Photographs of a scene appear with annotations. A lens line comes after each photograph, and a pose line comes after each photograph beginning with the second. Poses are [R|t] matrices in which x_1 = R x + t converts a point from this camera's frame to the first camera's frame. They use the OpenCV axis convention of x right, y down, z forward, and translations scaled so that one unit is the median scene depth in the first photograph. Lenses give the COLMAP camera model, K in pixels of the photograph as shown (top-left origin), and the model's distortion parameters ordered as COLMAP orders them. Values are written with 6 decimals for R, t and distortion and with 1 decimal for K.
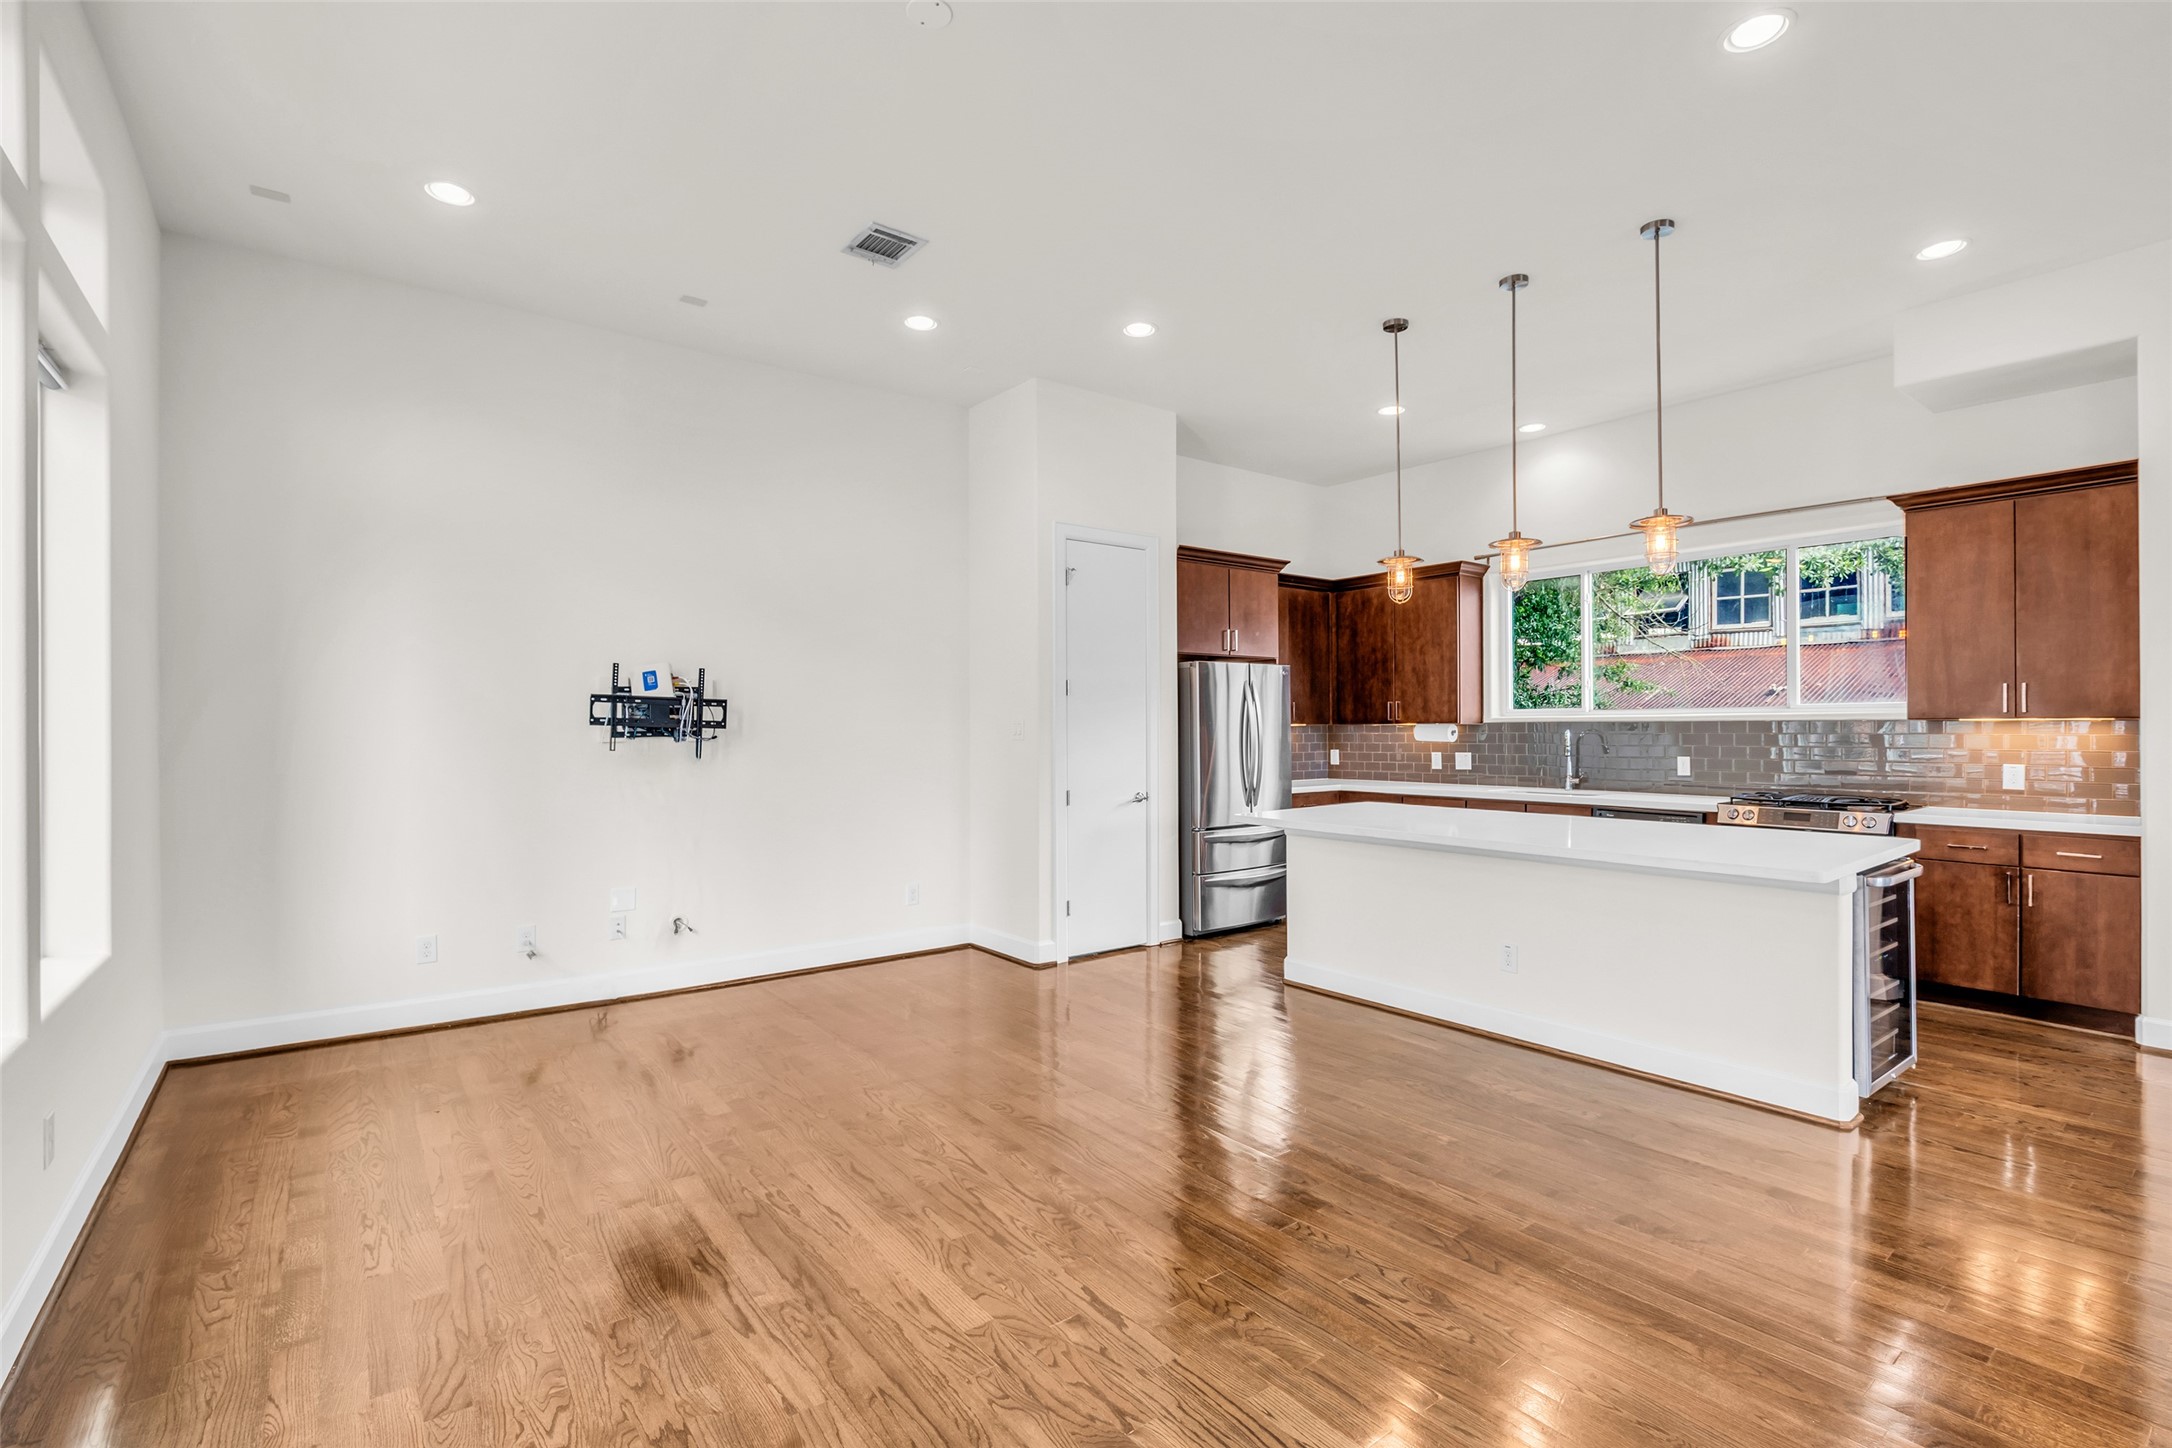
lens RADIAL K [[1006.3, 0, 1086.7], [0, 1006.3, 723.6], [0, 0, 1]] dist [-0.018595, 0.001558]
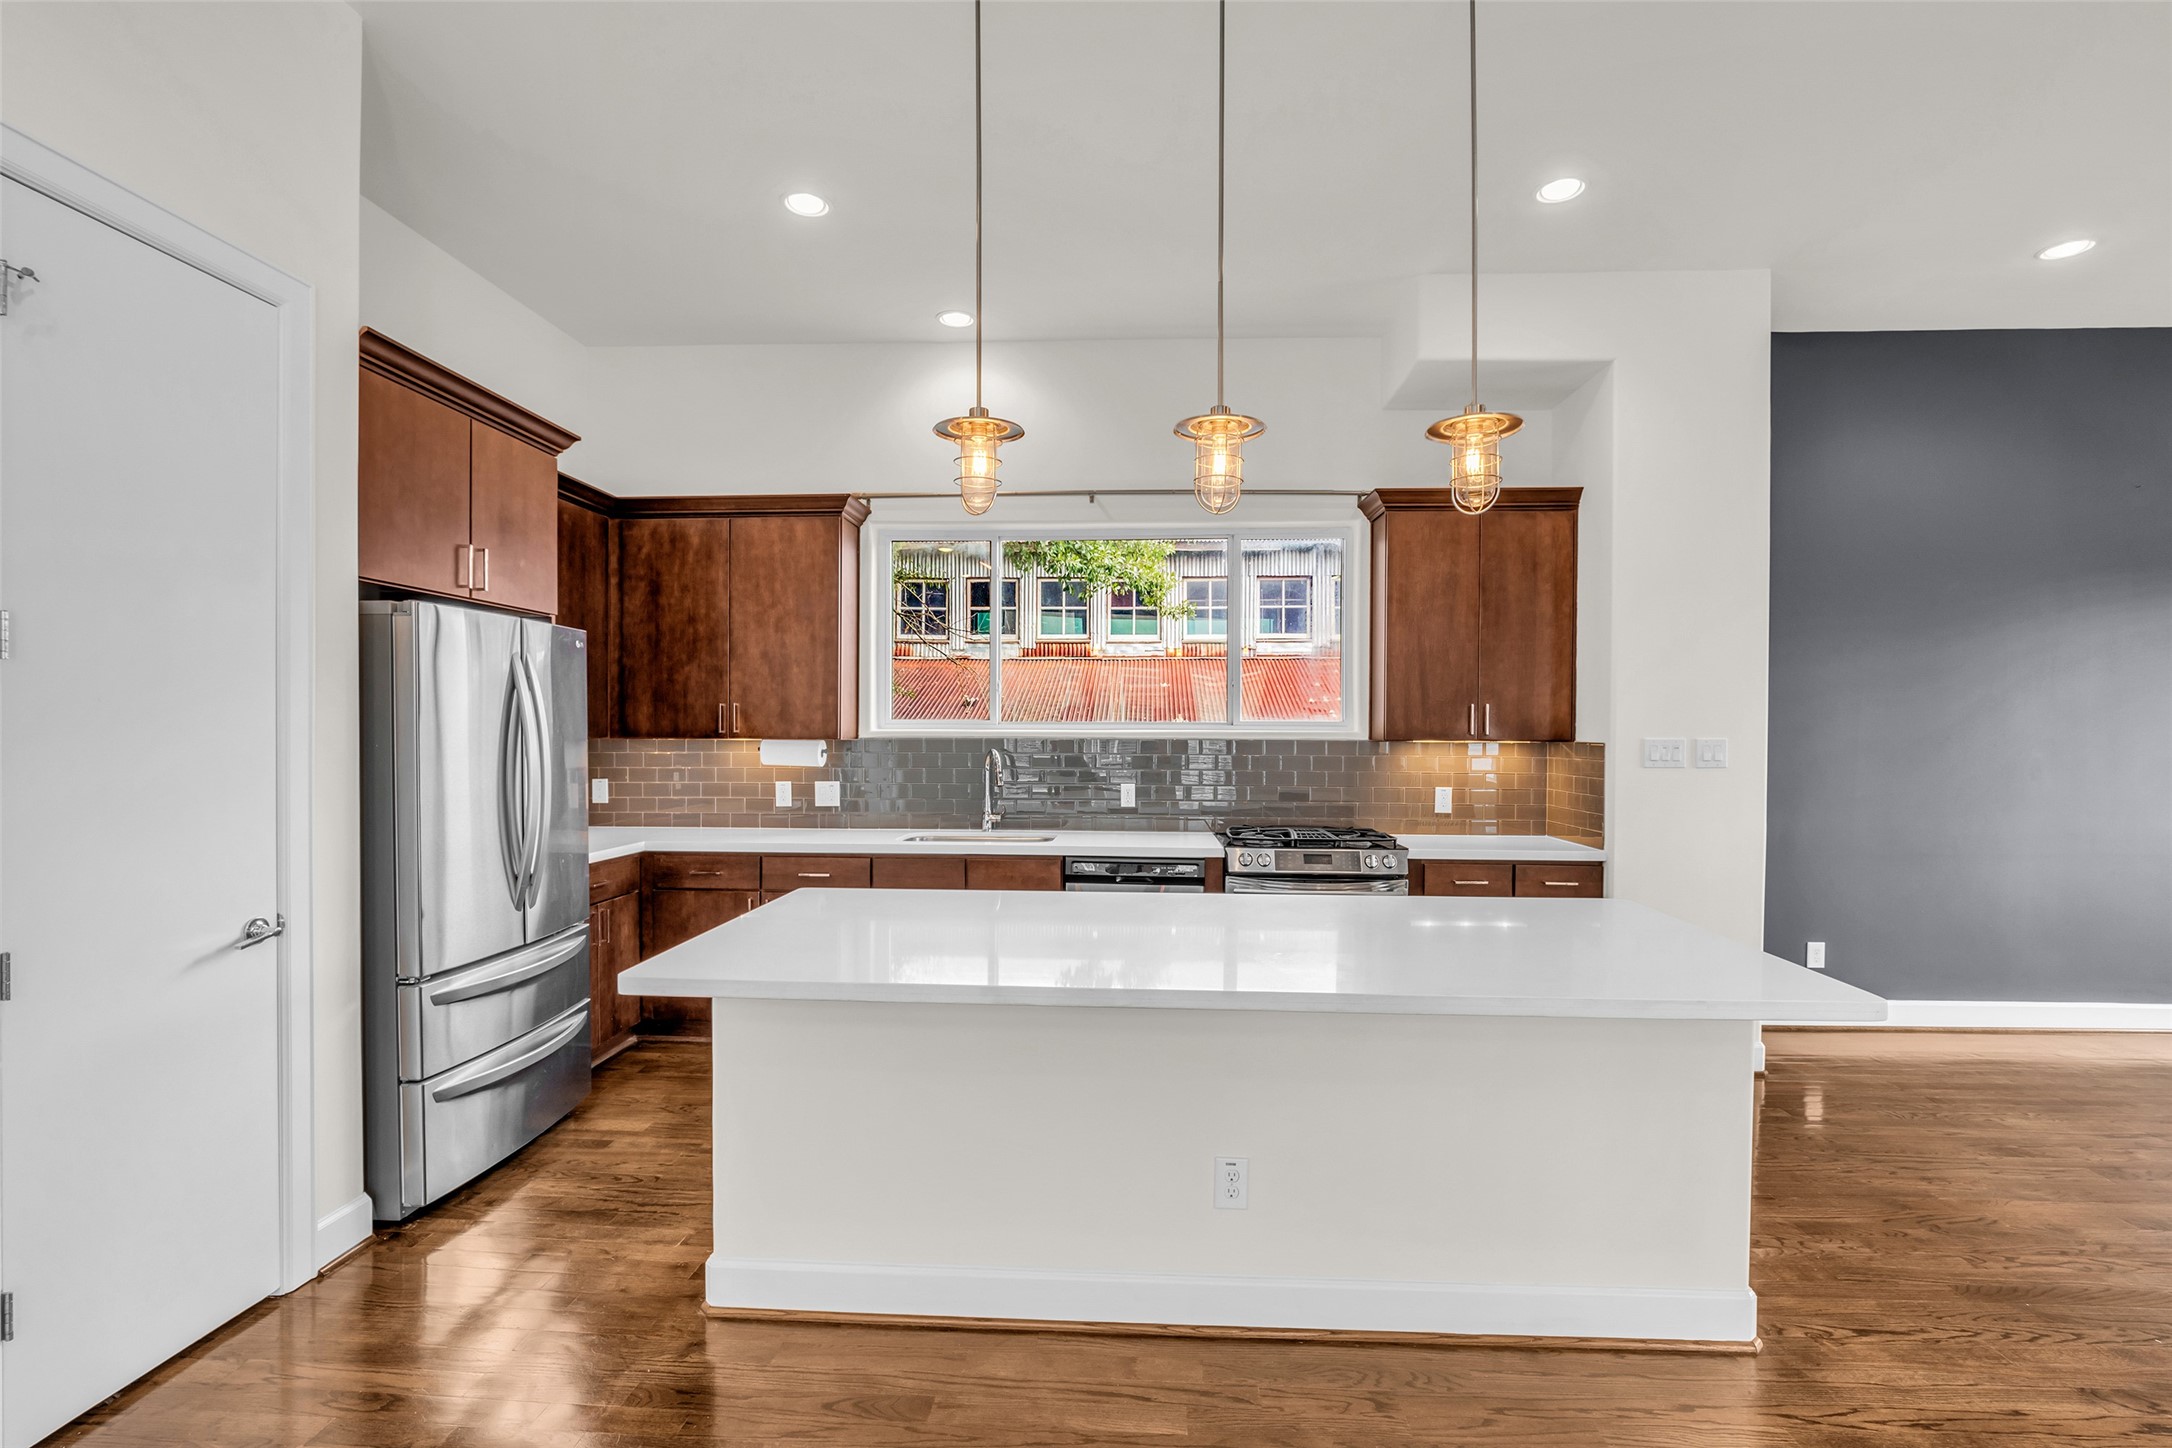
lens RADIAL K [[1006.3, 0, 1086.6], [0, 1006.3, 733.9], [0, 0, 1]] dist [-0.018595, 0.001558]
pose [[0.648655, 0.005200, 0.761065, -0.028772], [-0.010938, 0.999937, 0.002490, -0.006913], [-0.761004, -0.009940, 0.648671, 0.438346]]
